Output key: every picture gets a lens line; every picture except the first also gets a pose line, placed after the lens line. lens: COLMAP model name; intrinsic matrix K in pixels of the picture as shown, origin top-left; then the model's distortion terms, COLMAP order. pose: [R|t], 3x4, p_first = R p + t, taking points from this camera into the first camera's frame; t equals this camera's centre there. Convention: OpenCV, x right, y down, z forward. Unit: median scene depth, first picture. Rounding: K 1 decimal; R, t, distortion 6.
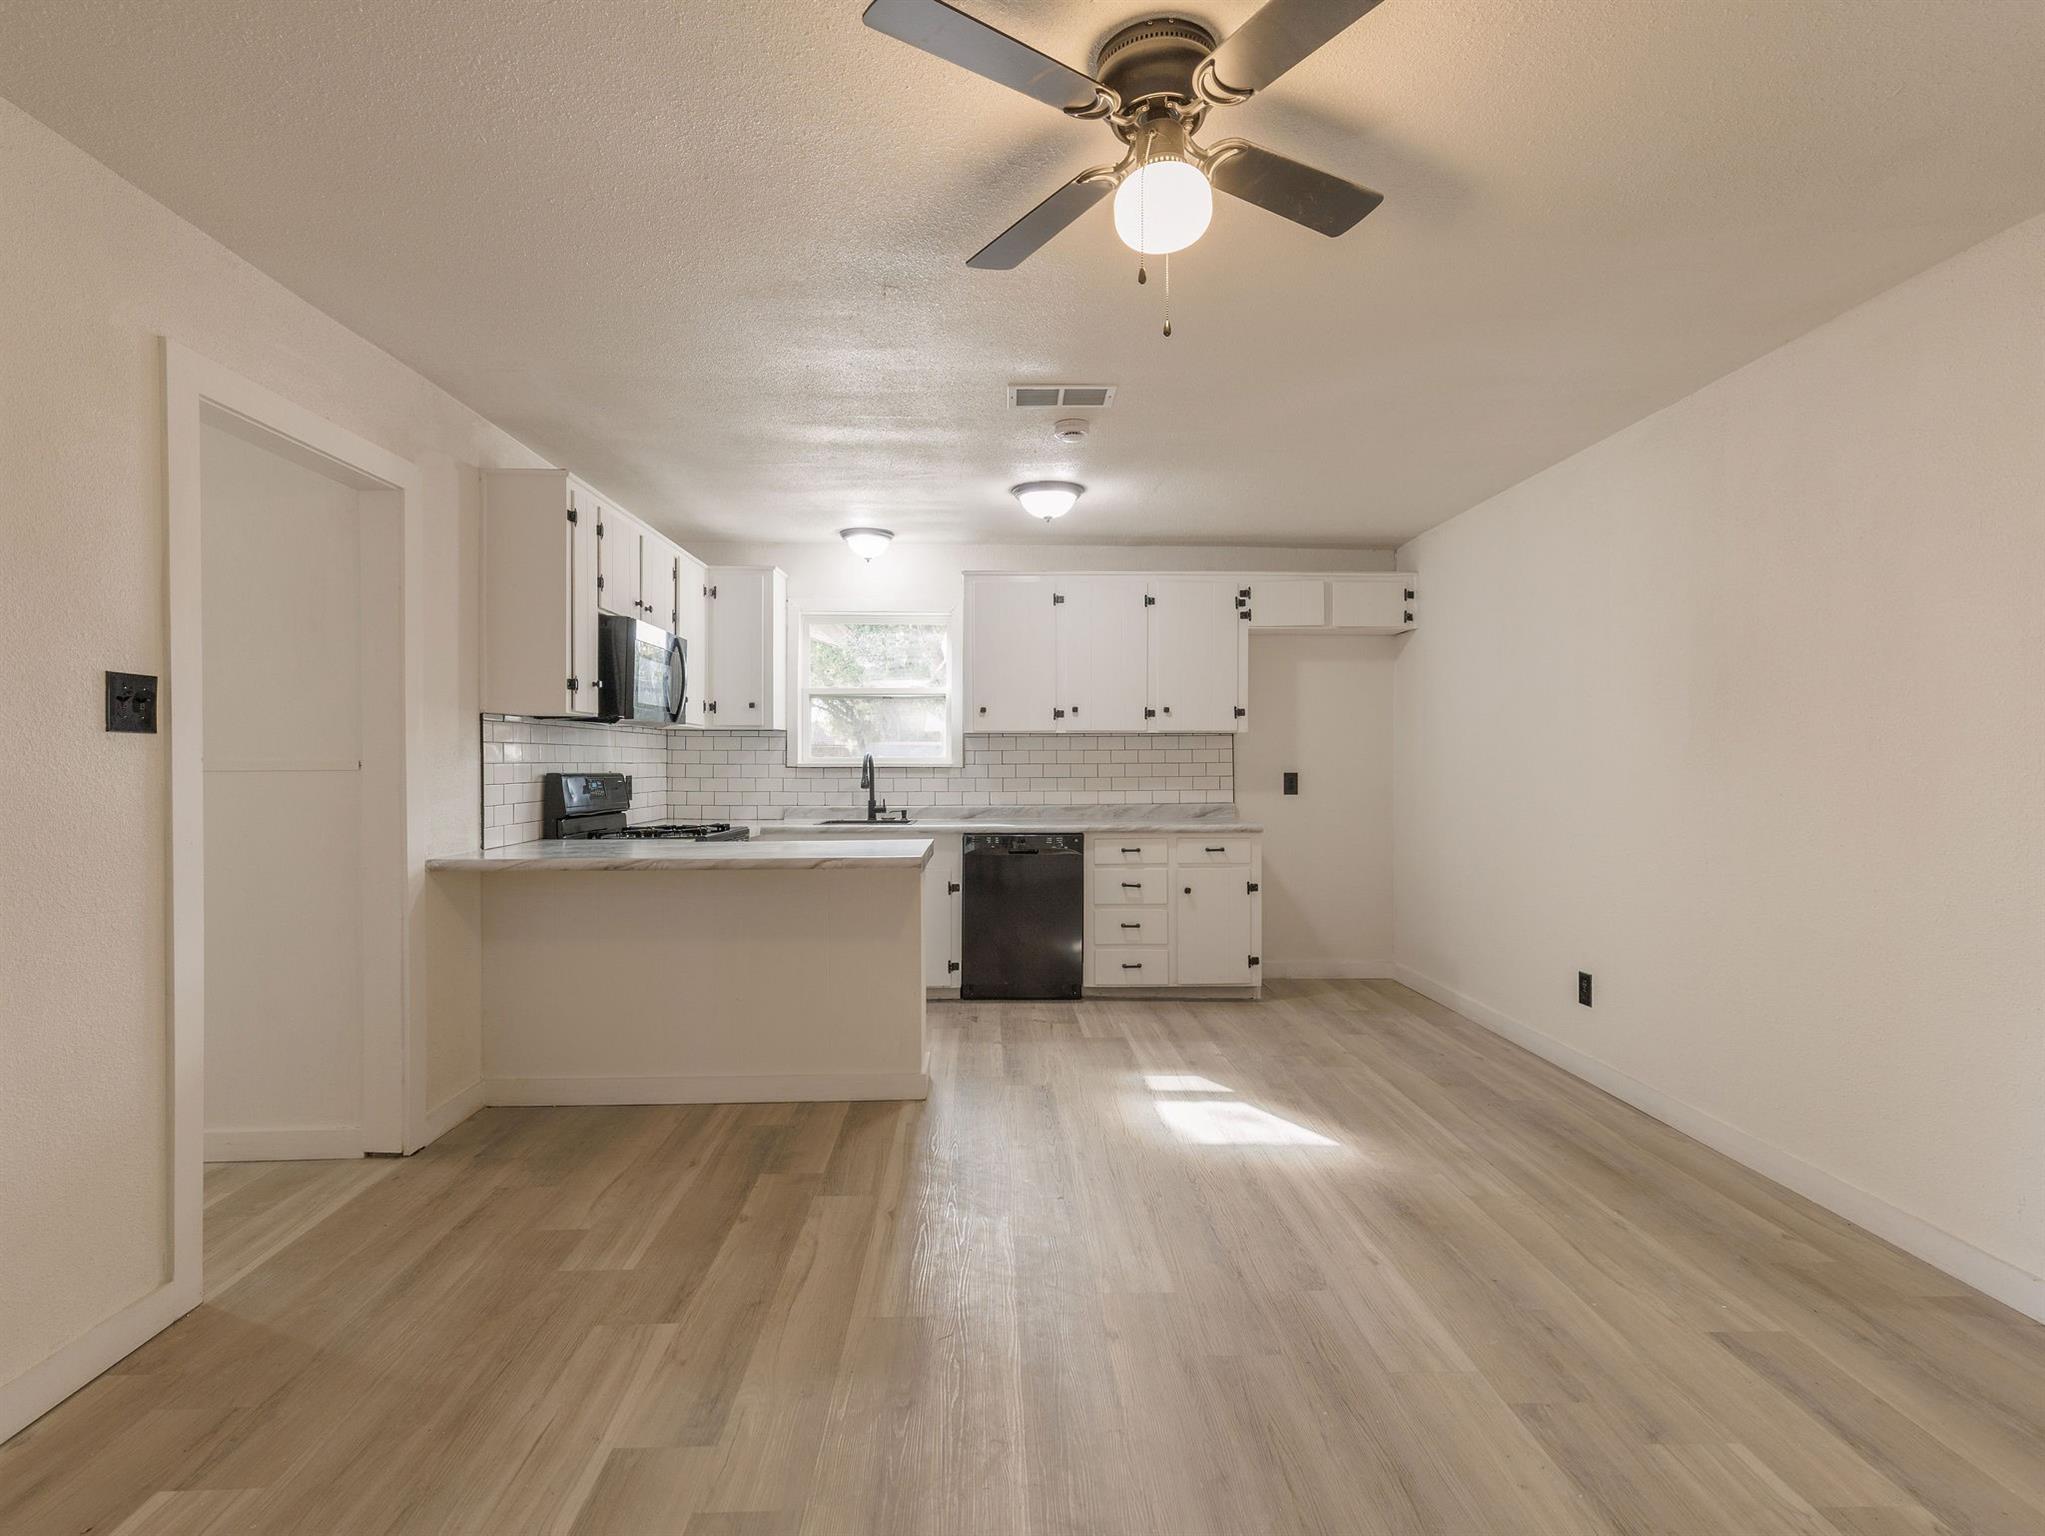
lens RADIAL K [[1038.7, 0, 1017.6], [0, 1038.7, 764.9], [0, 0, 1]] dist [0.013408, -0.000728]
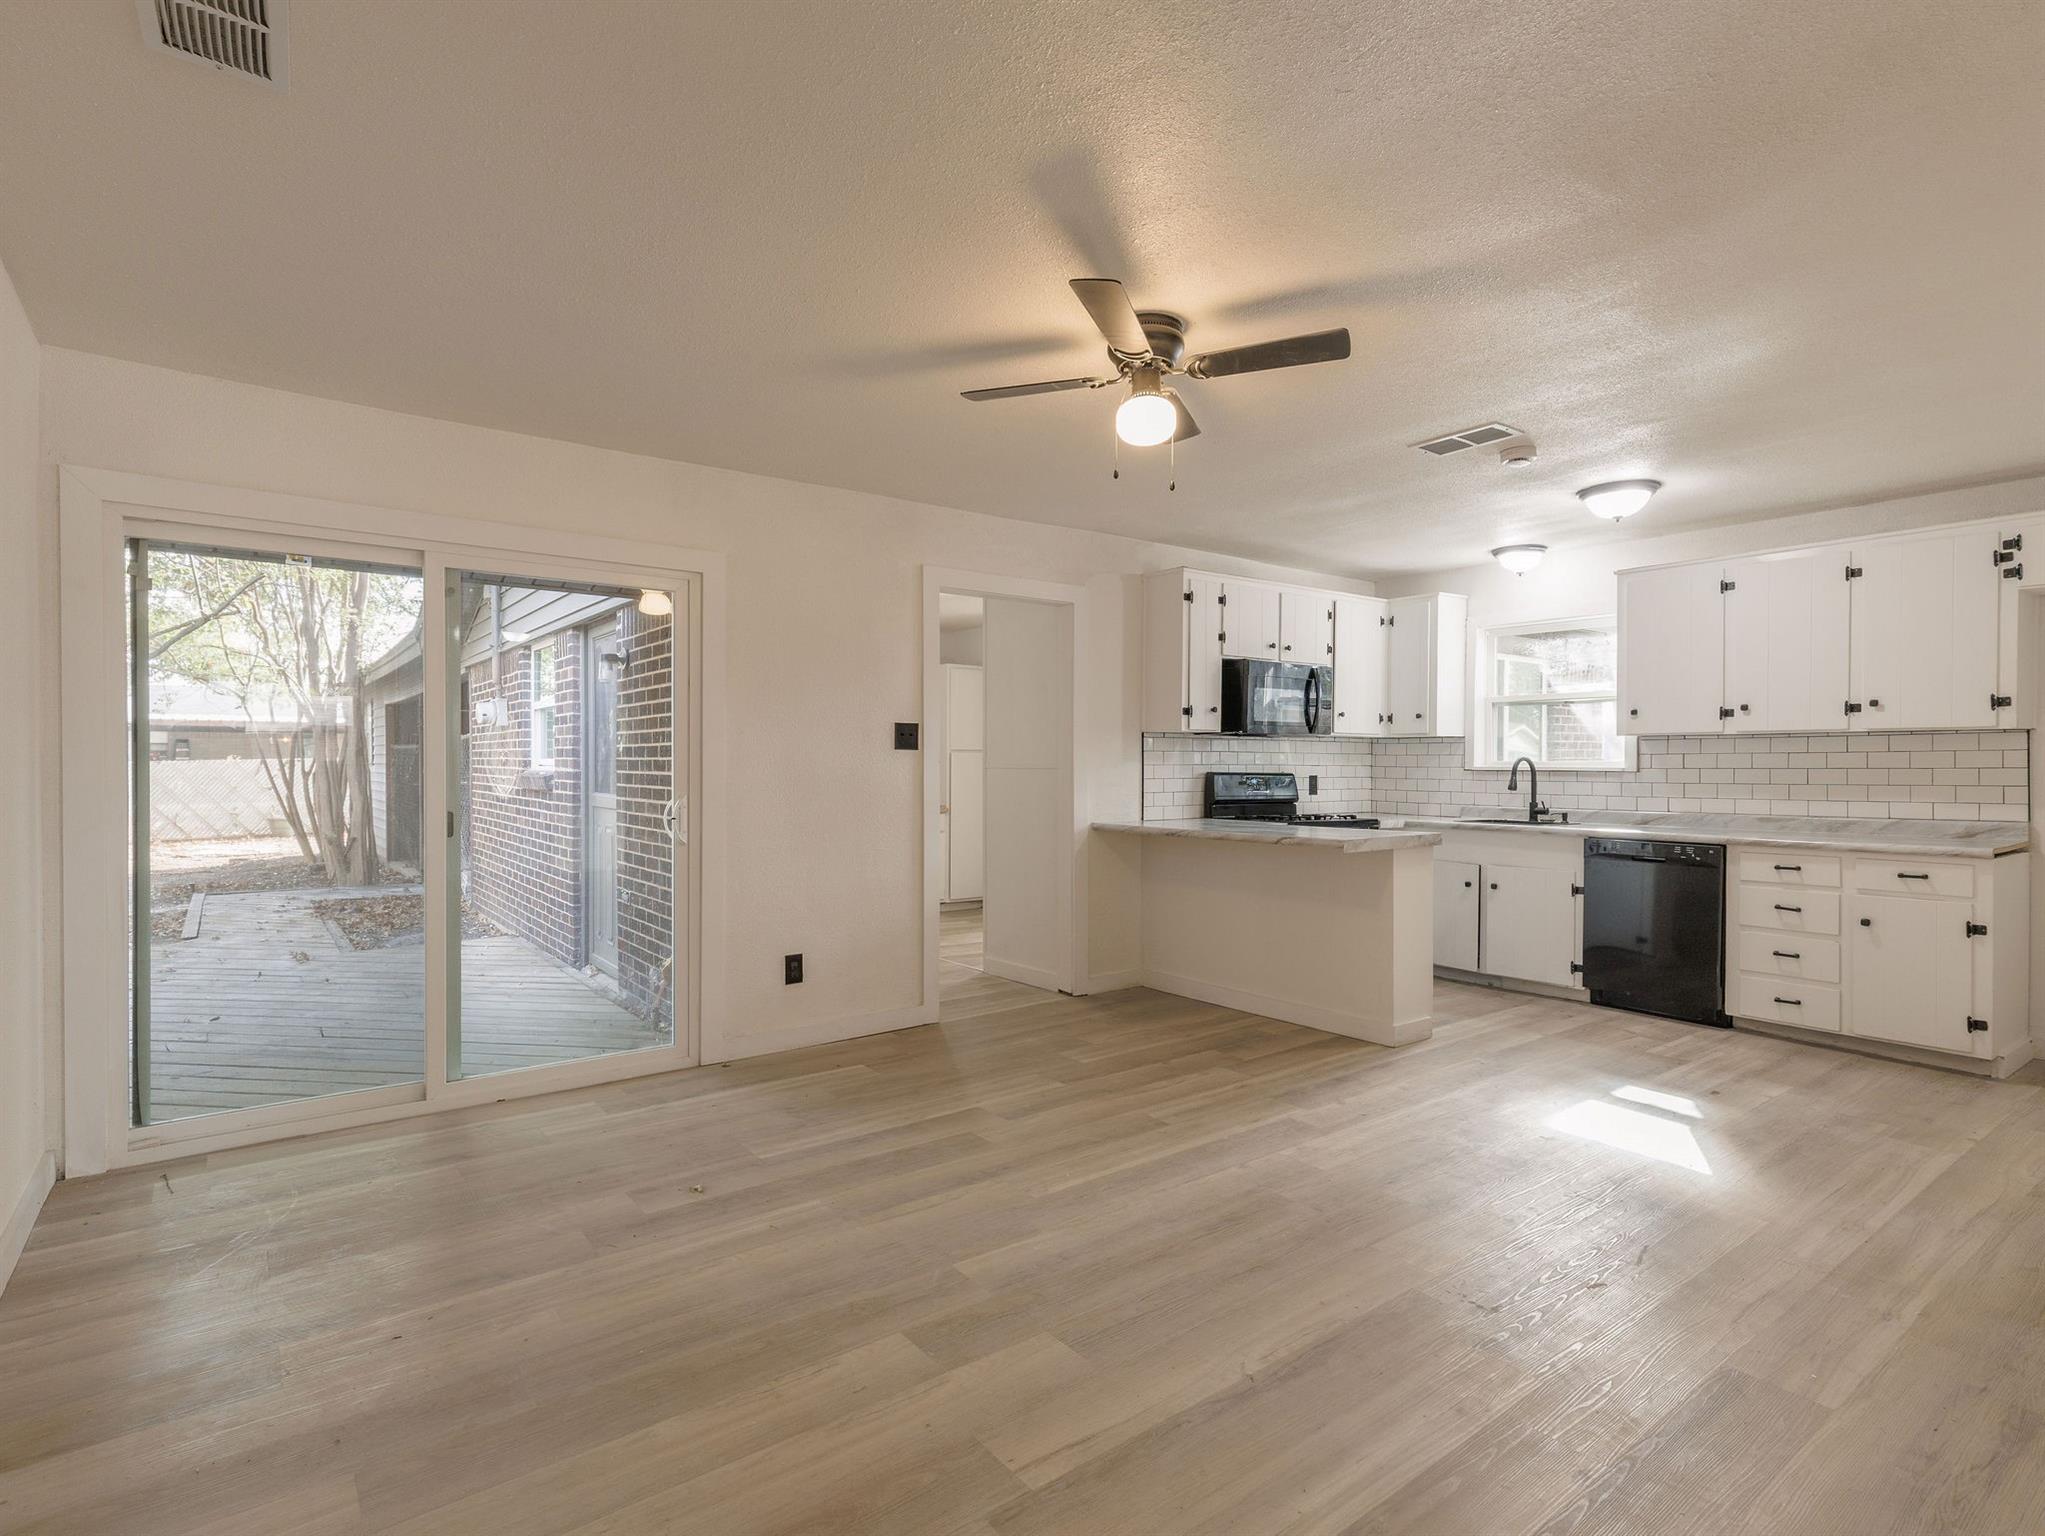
lens RADIAL K [[1038.7, 0, 1017.6], [0, 1038.7, 764.9], [0, 0, 1]] dist [0.013408, -0.000728]
pose [[0.579034, 0.002858, -0.815299, 0.451407], [-0.006609, 0.999977, -0.001189, 0.001335], [0.815277, 0.006077, 0.579040, -0.032507]]
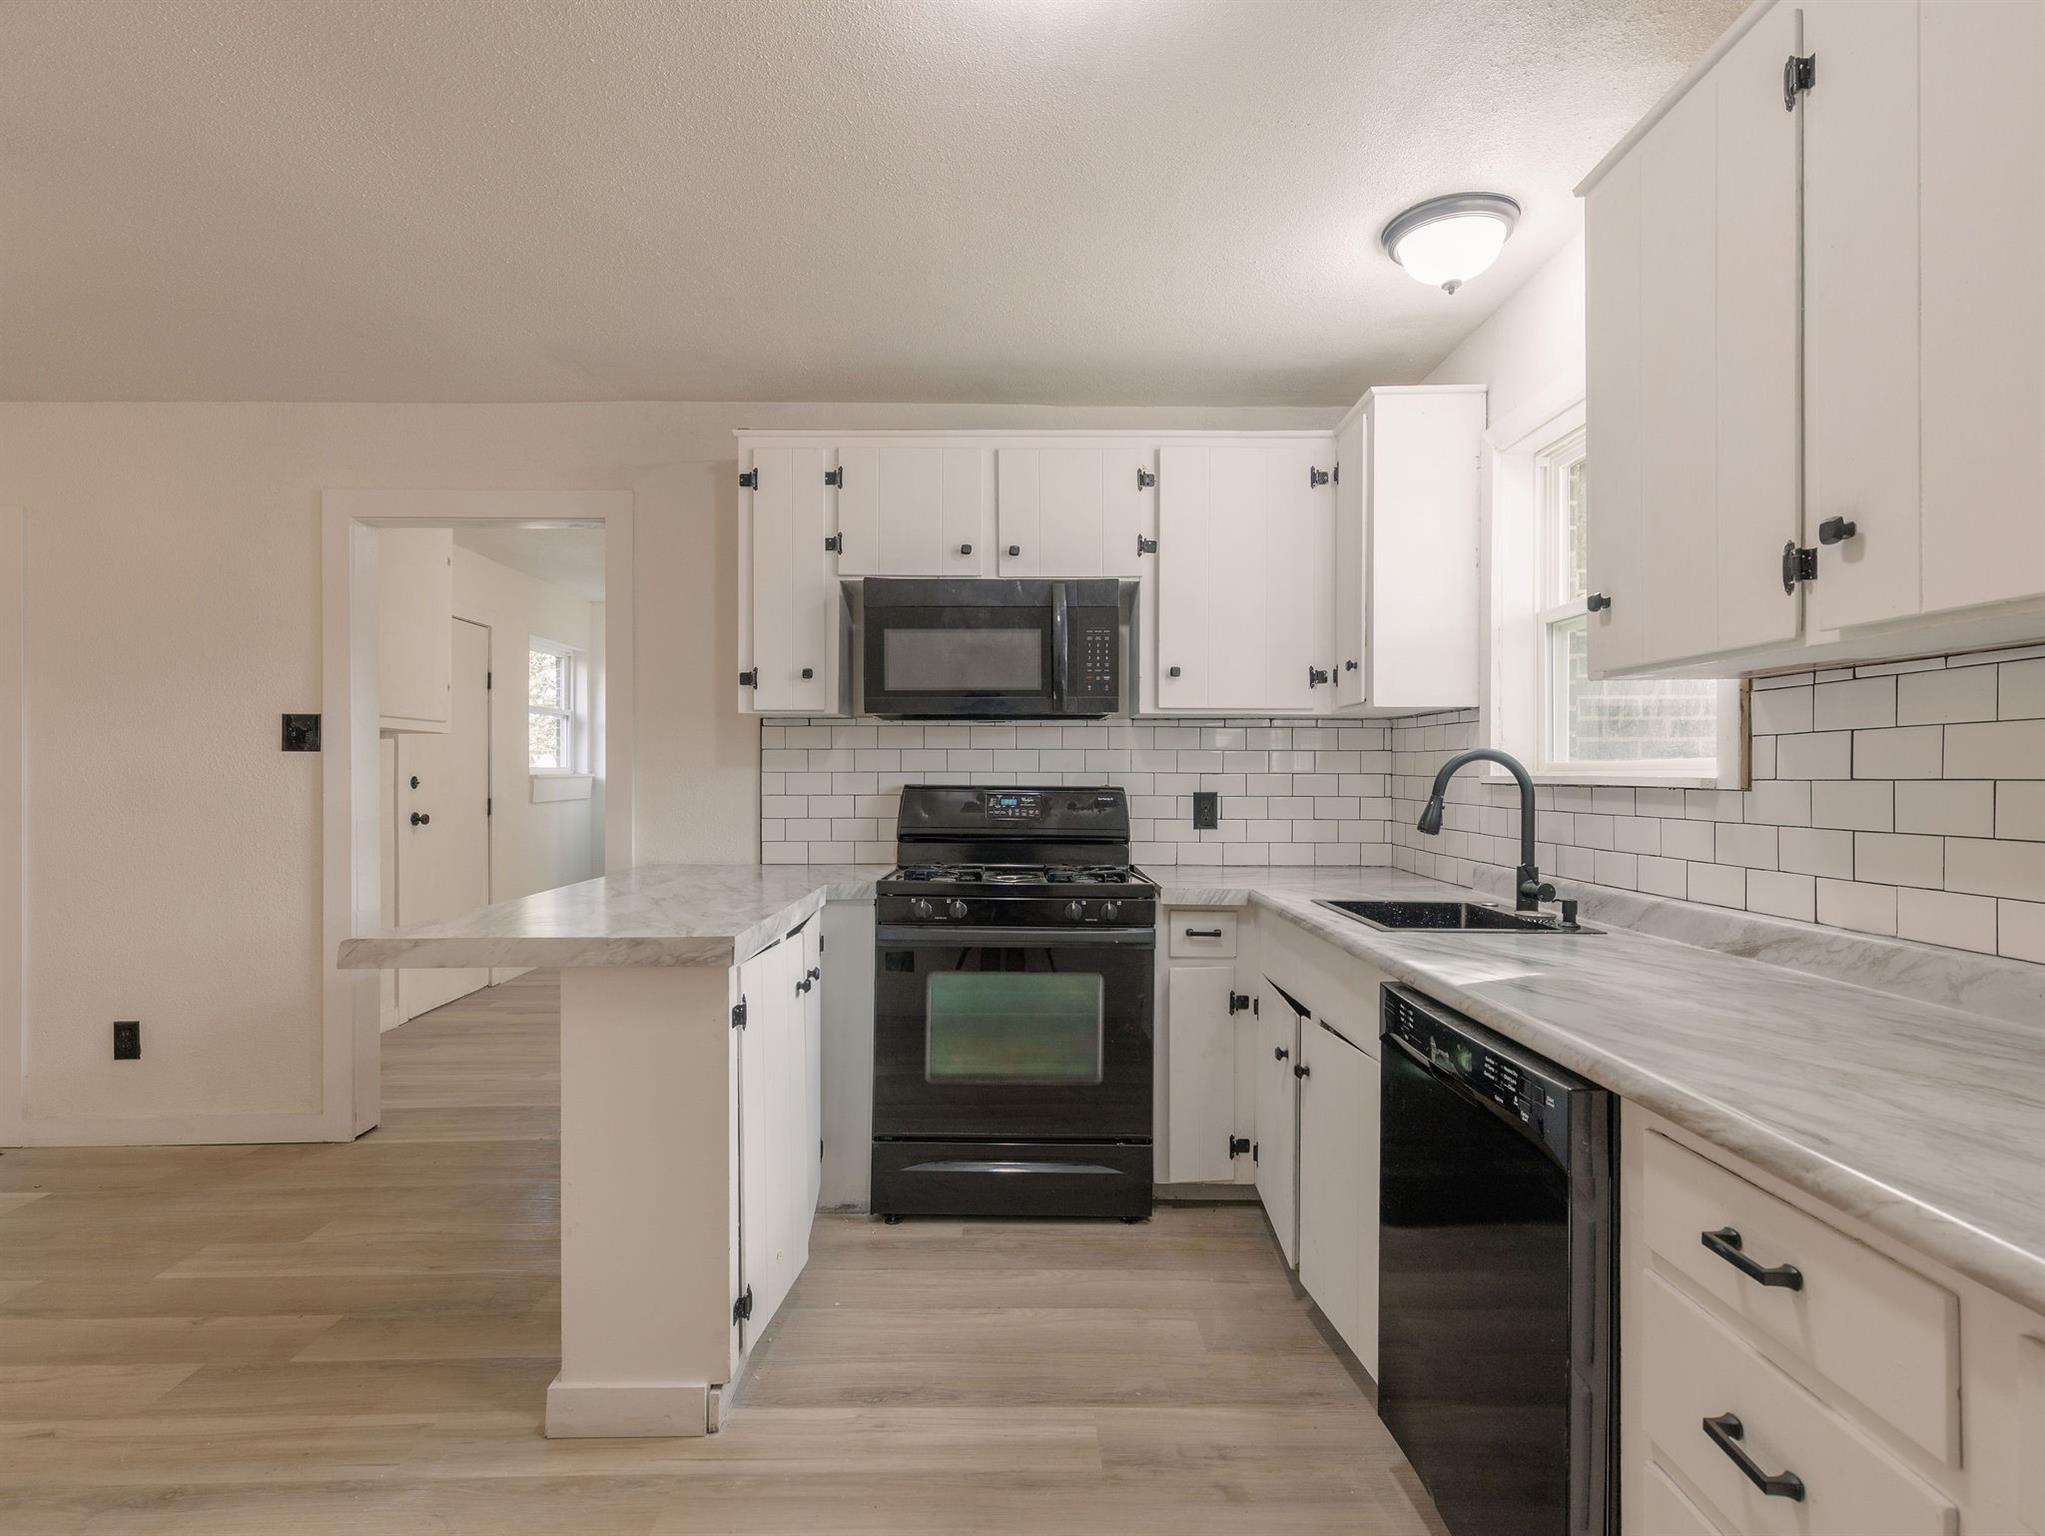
lens RADIAL K [[1033.0, 0, 1008.6], [0, 1033.0, 770.4], [0, 0, 1]] dist [0.004357, -0.000012]
pose [[-0.016272, -0.000868, -0.999867, 0.292214], [-0.004289, 0.999990, -0.000798, -0.002320], [0.999858, 0.004275, -0.016275, 0.877327]]
